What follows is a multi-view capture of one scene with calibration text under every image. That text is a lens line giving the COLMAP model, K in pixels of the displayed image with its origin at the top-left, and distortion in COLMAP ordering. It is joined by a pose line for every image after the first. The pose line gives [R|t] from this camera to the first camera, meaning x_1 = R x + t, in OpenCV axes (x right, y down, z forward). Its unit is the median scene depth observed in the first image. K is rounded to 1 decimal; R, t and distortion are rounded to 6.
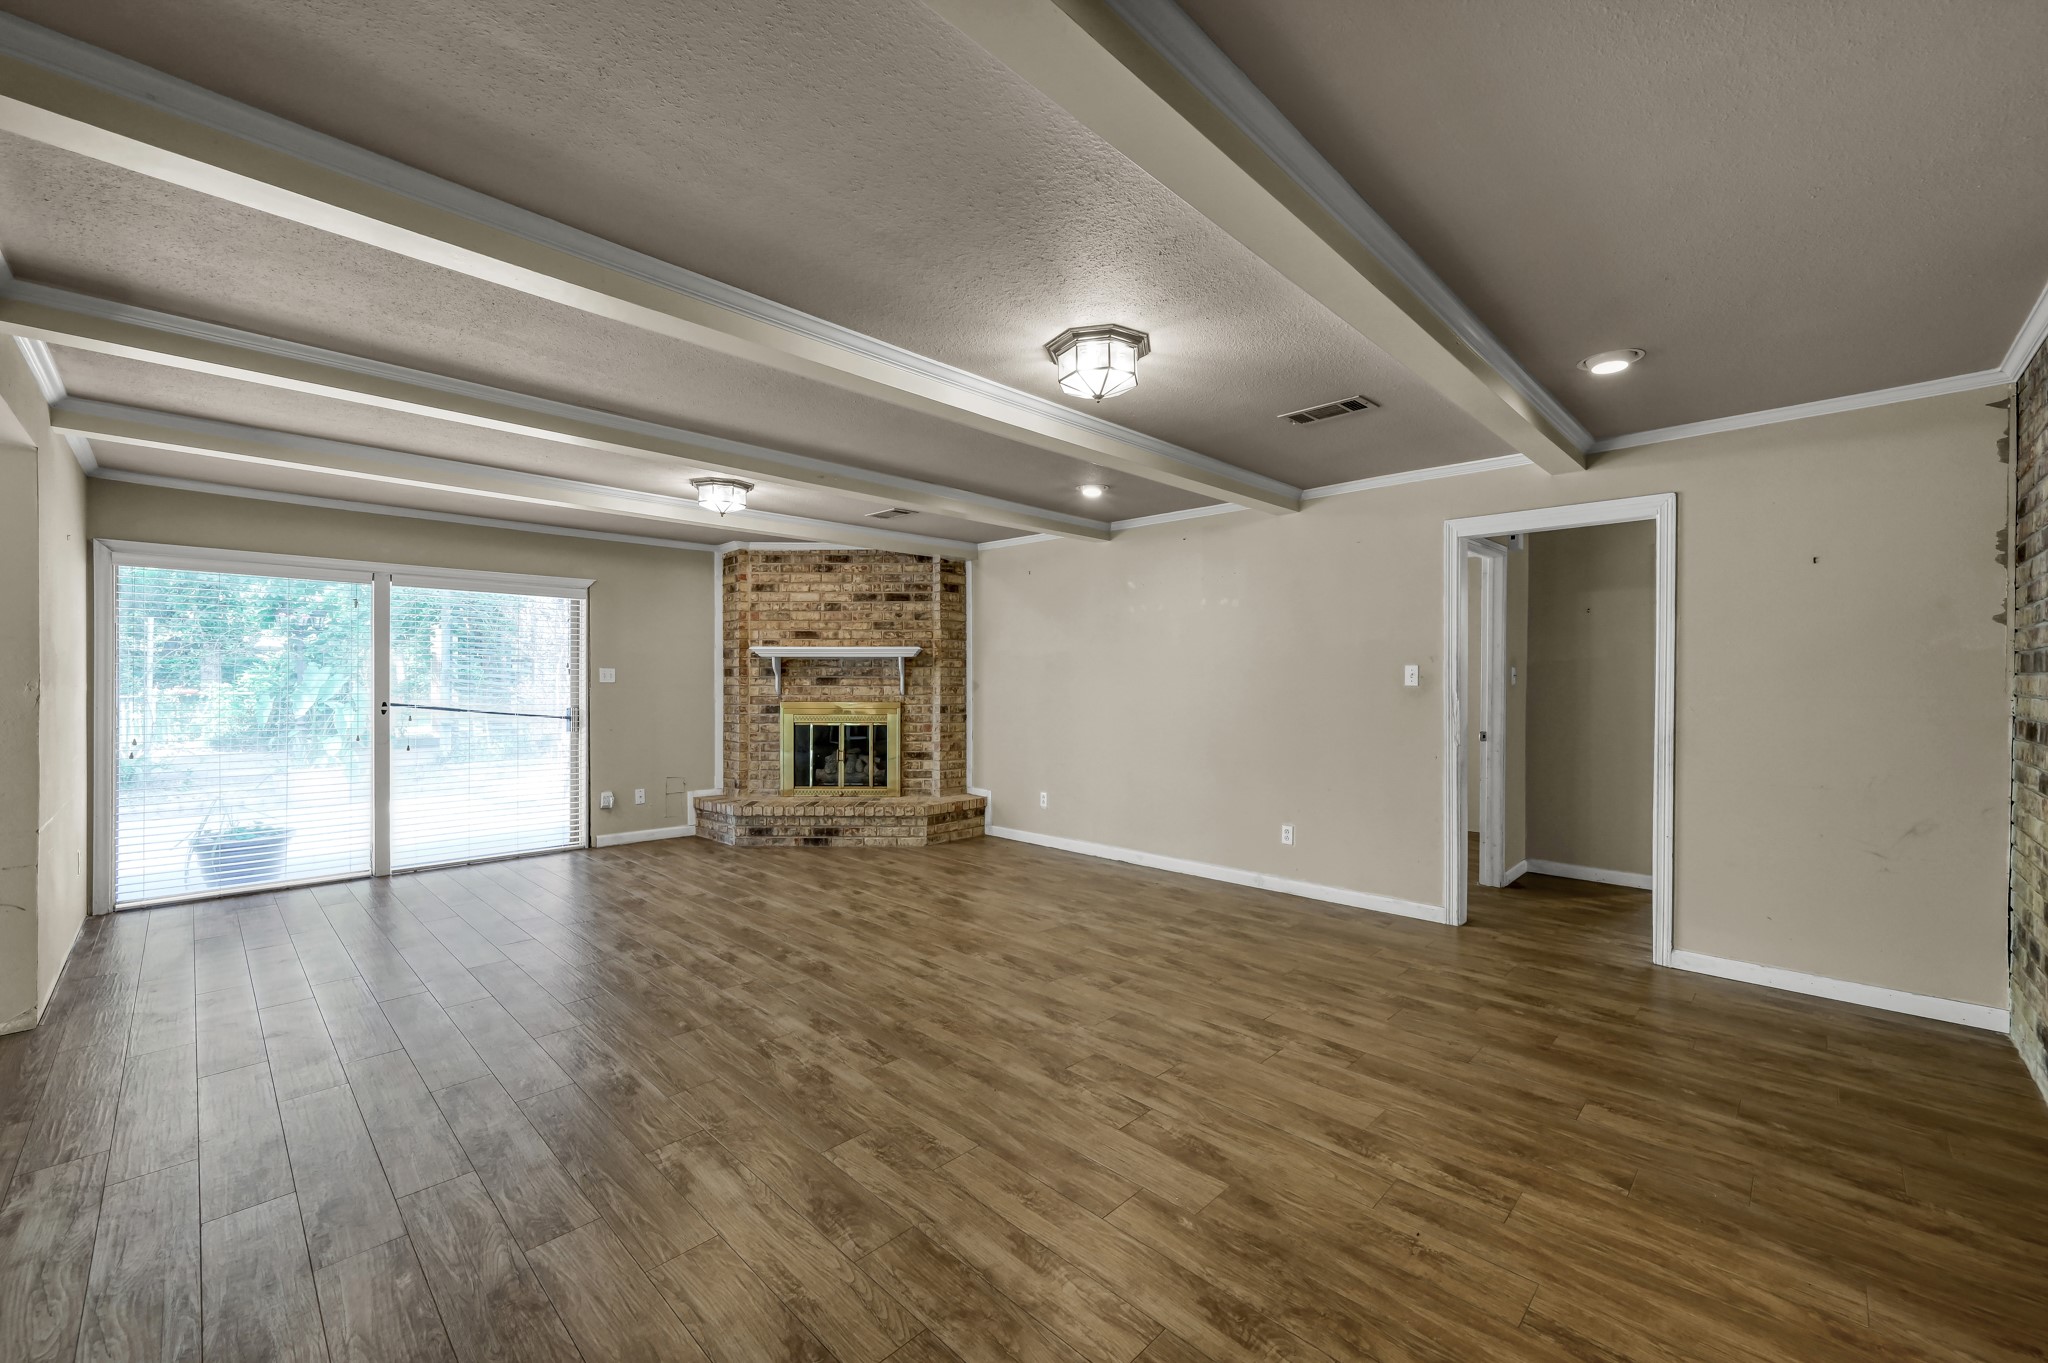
lens RADIAL K [[804.6, 0, 1022.9], [0, 804.6, 679.5], [0, 0, 1]] dist [-0.000584, -0.000033]
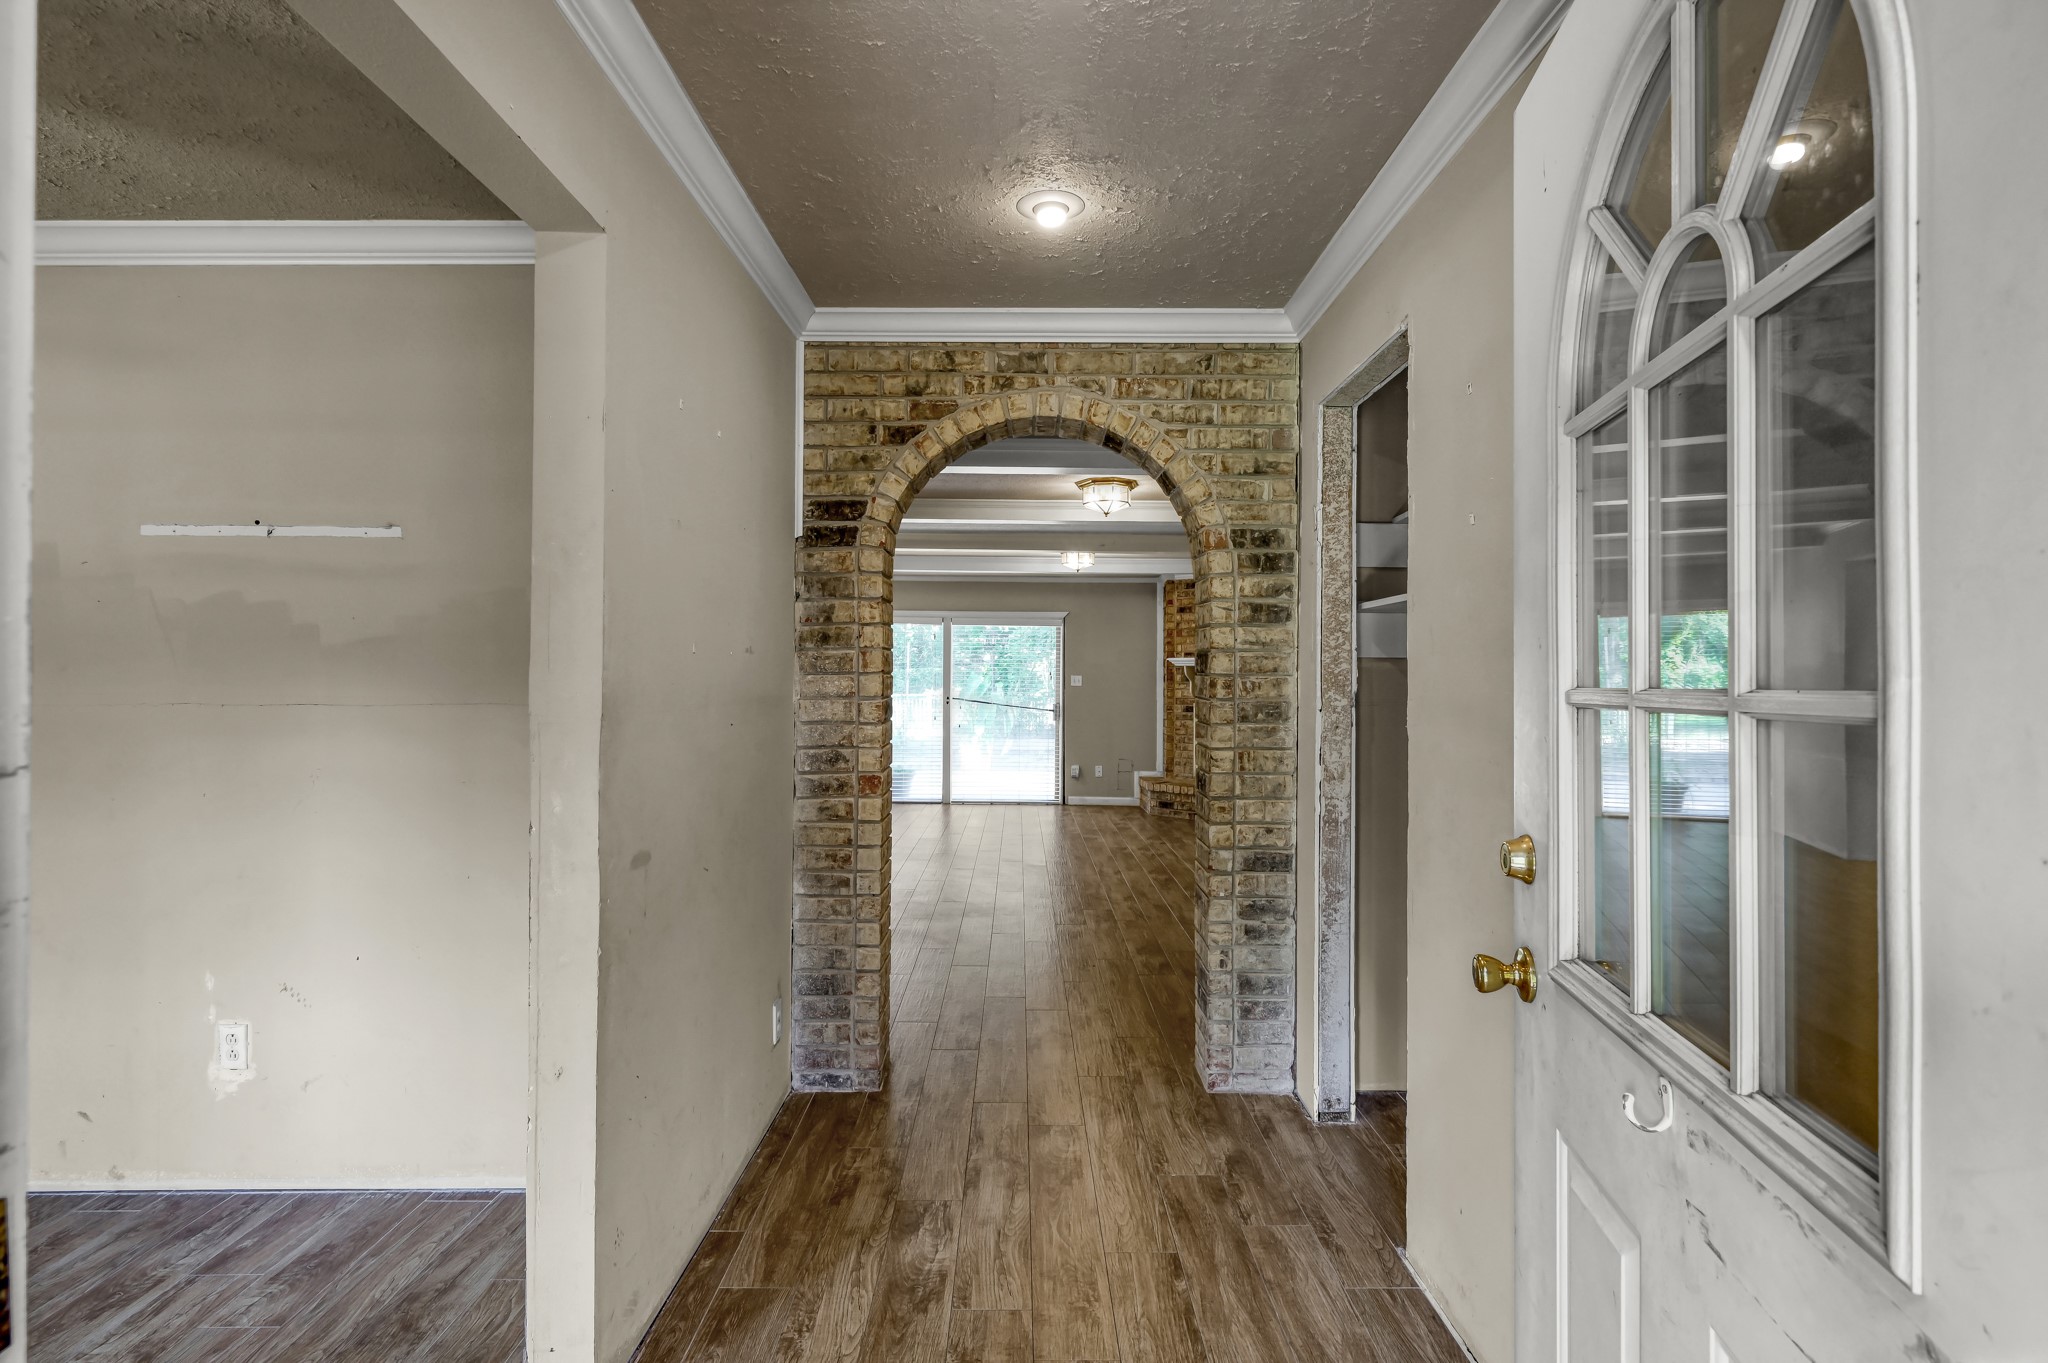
lens RADIAL K [[1006.7, 0, 1023.7], [0, 1006.7, 676.4], [0, 0, 1]] dist [-0.000144, -0.000018]
pose [[0.700132, 0.002763, -0.714008, 0.653806], [-0.005410, 0.999984, -0.001435, -0.009609], [0.713993, 0.004867, 0.700136, -0.272254]]
